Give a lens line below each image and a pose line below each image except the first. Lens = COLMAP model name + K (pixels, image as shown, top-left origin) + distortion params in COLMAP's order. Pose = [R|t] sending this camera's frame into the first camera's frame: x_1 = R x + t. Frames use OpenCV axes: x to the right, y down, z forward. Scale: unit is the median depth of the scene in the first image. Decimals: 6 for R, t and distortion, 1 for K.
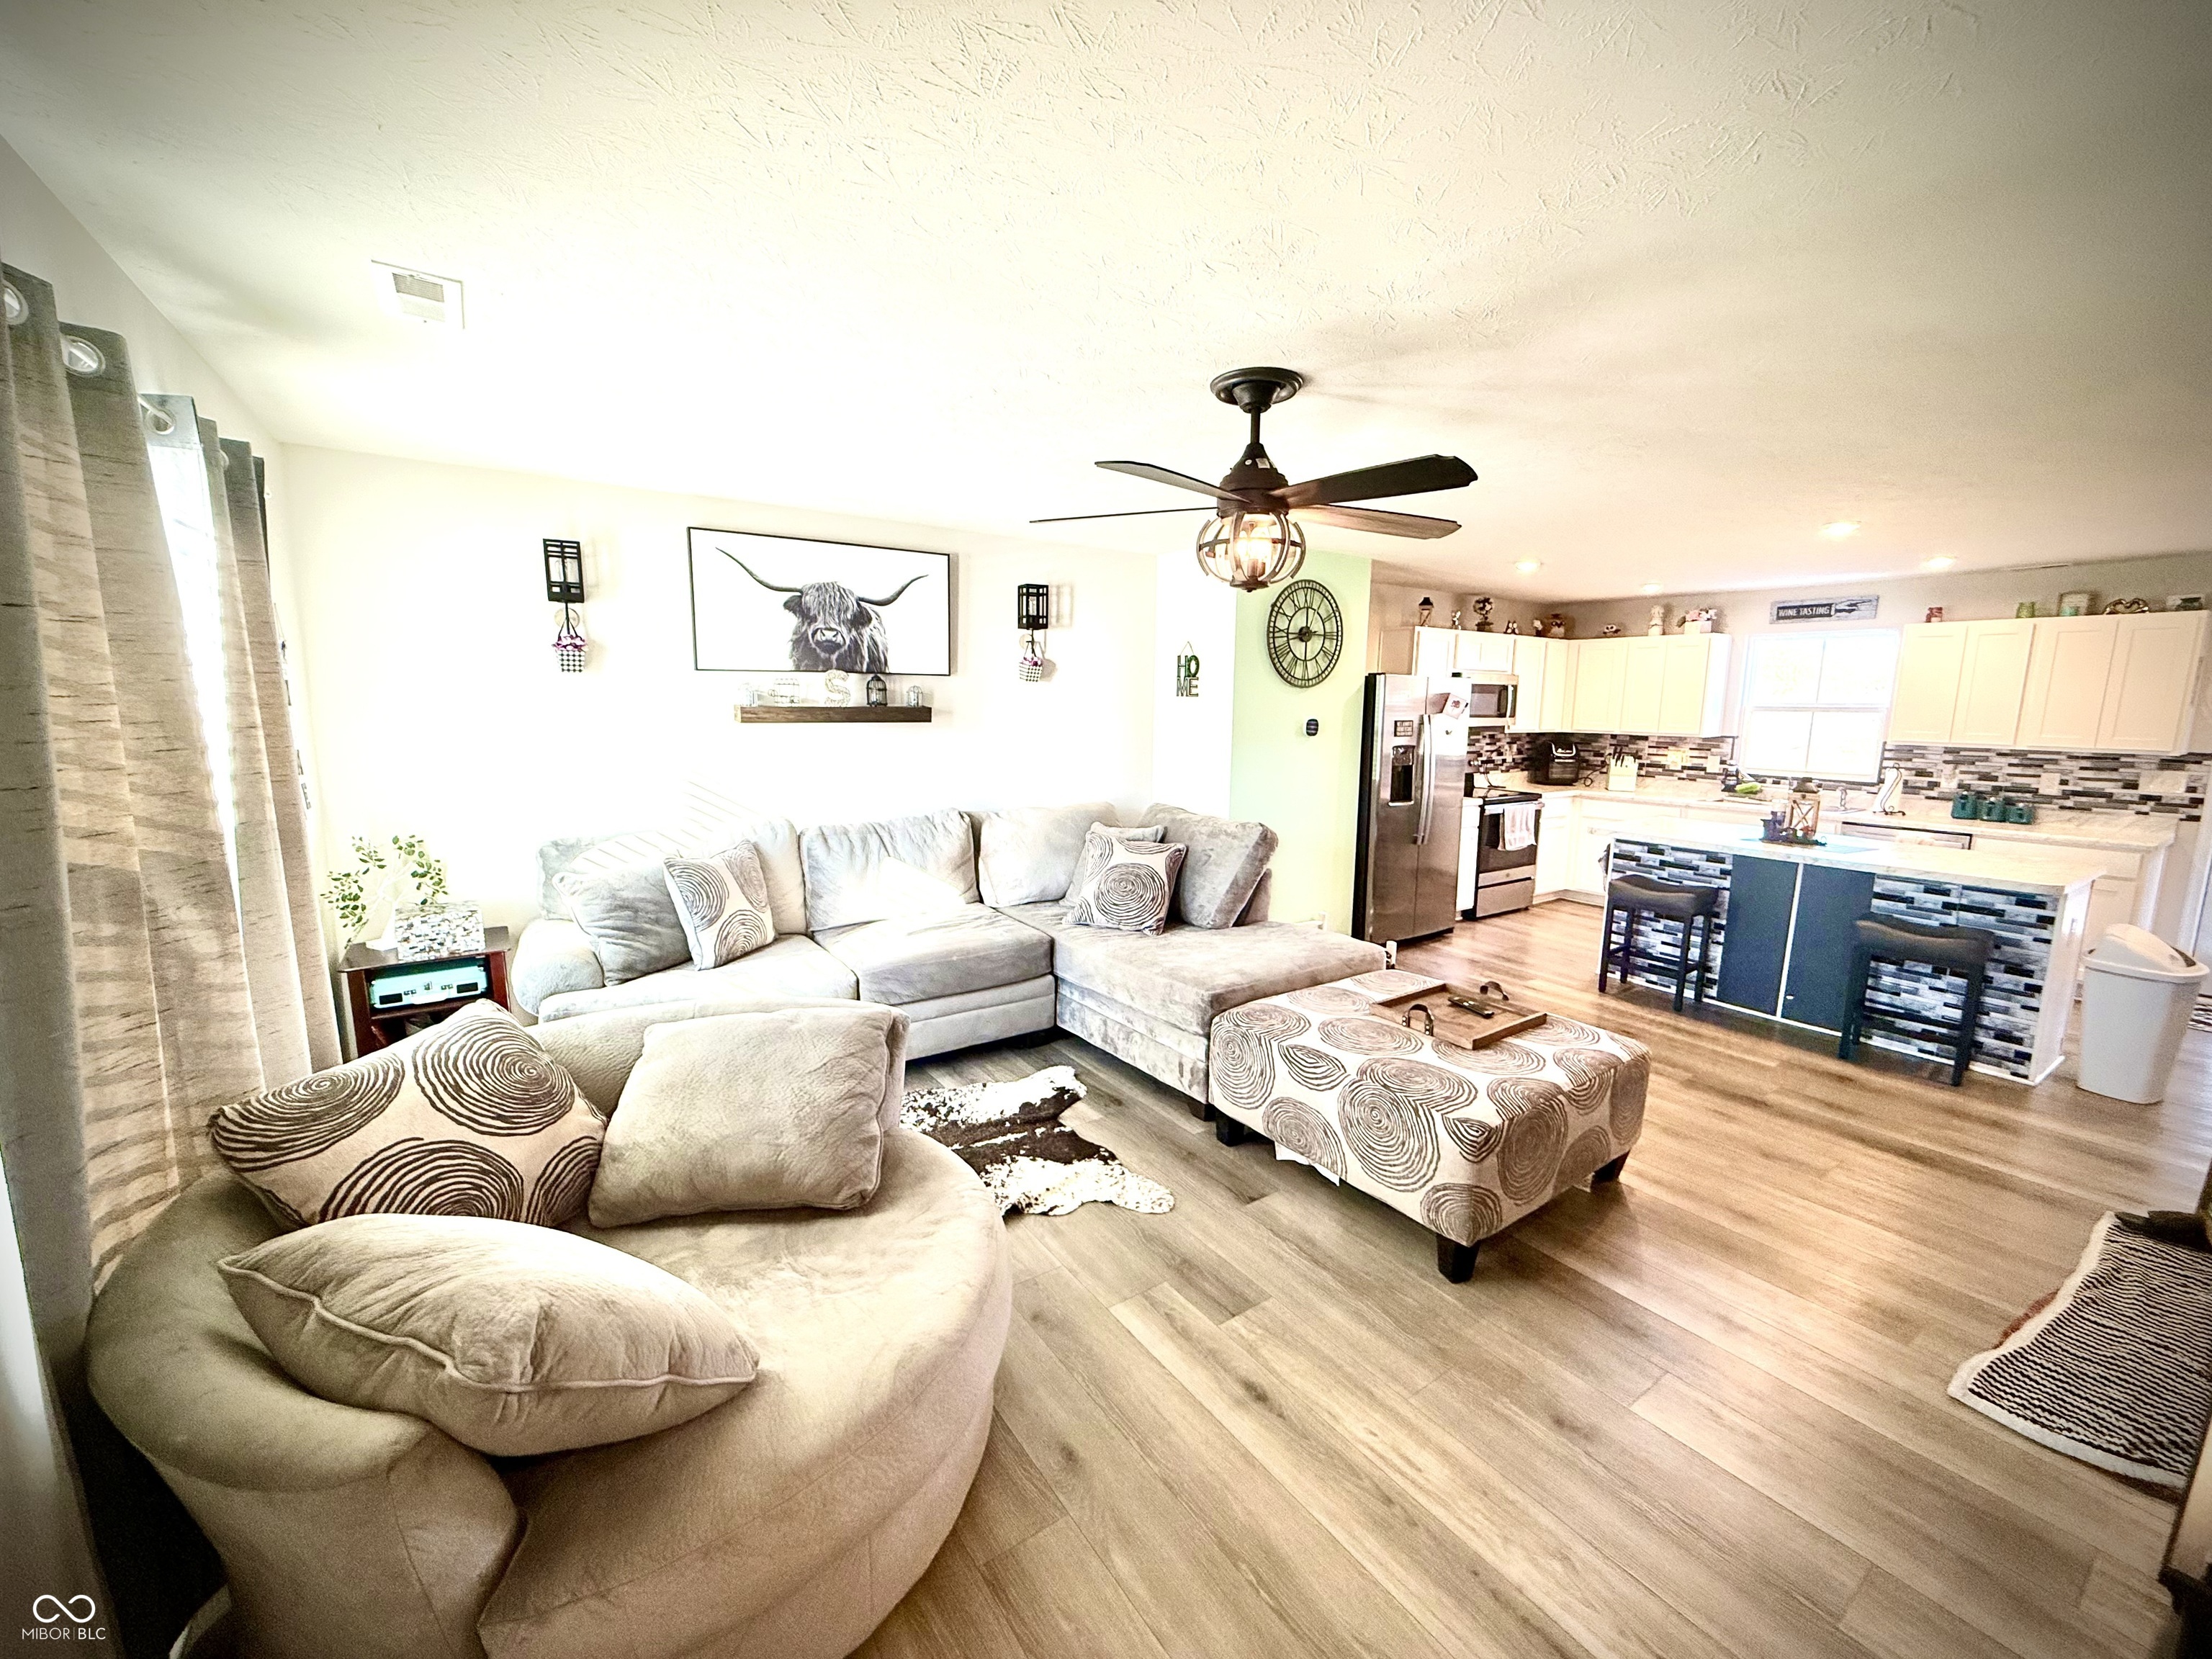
lens RADIAL K [[882.5, 0, 1101.7], [0, 882.5, 836.7], [0, 0, 1]] dist [0.000847, -0.000227]
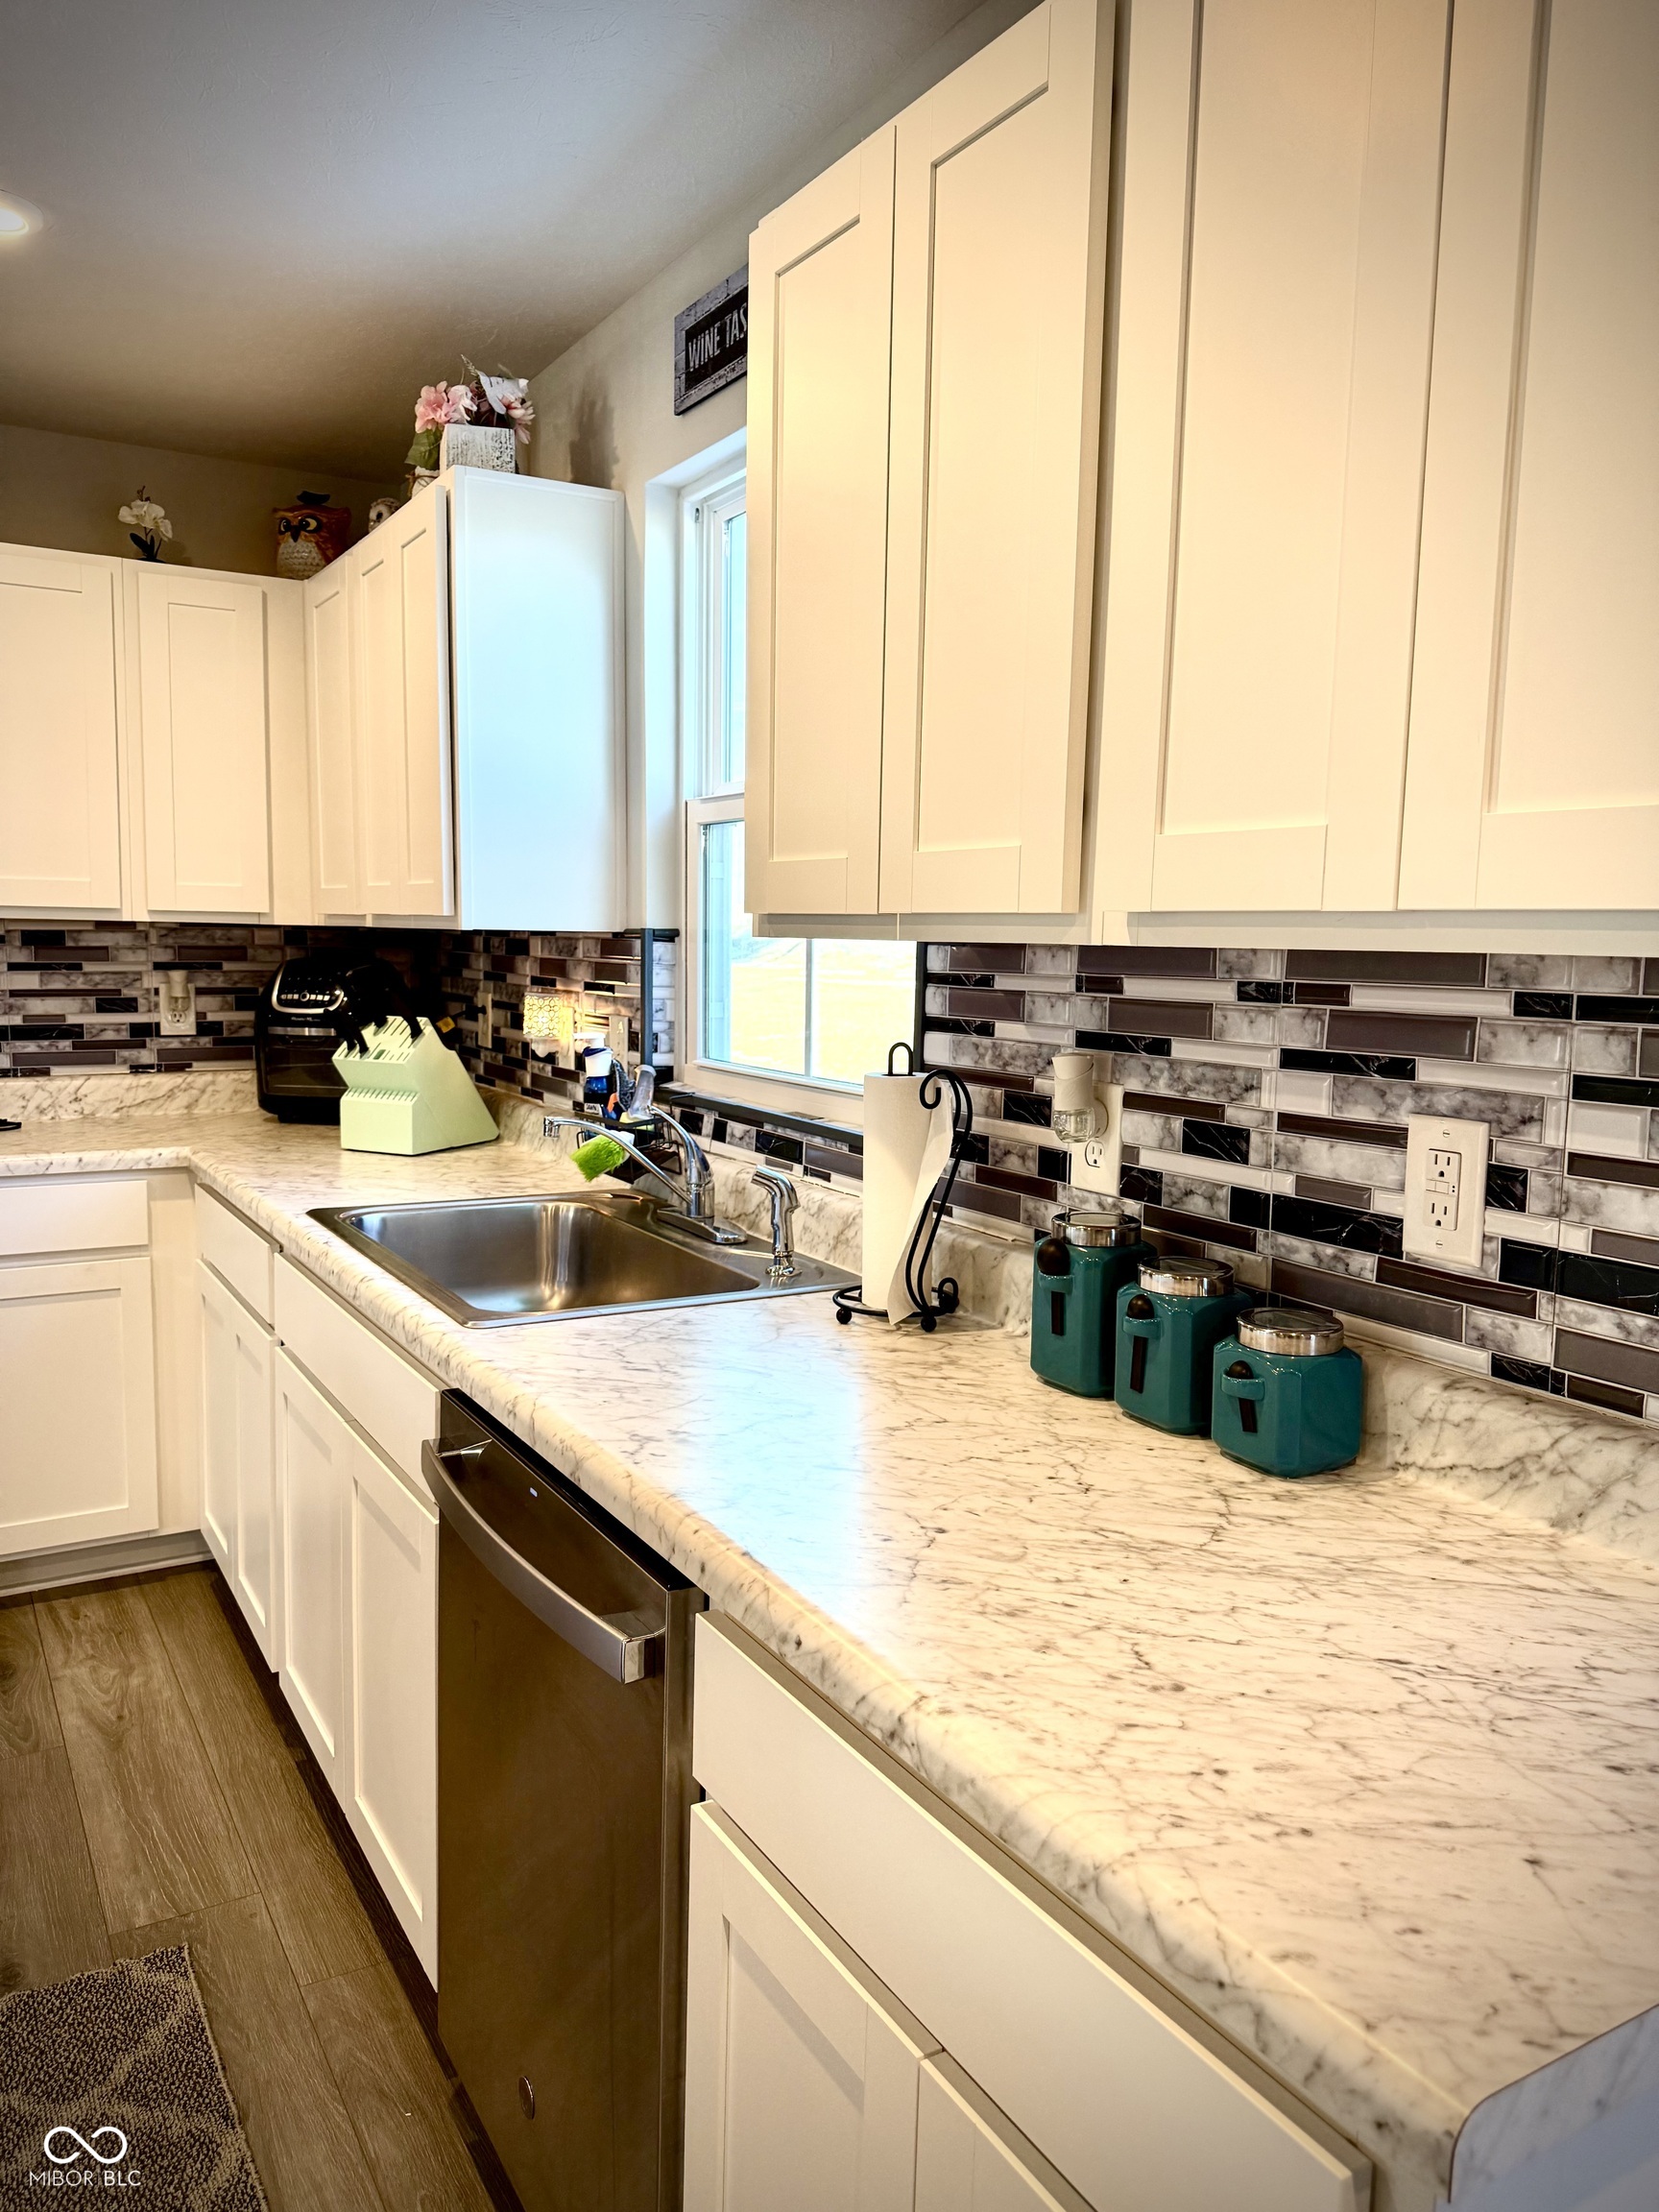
lens RADIAL K [[1569.8, 0, 830.4], [0, 1569.8, 1106.0], [0, 0, 1]] dist [0.049405, -0.047856]
pose [[0.998321, 0.016167, -0.055614, 0.958410], [-0.019022, 0.998508, -0.051187, -0.057028], [0.054704, 0.052159, 0.997139, 0.719309]]
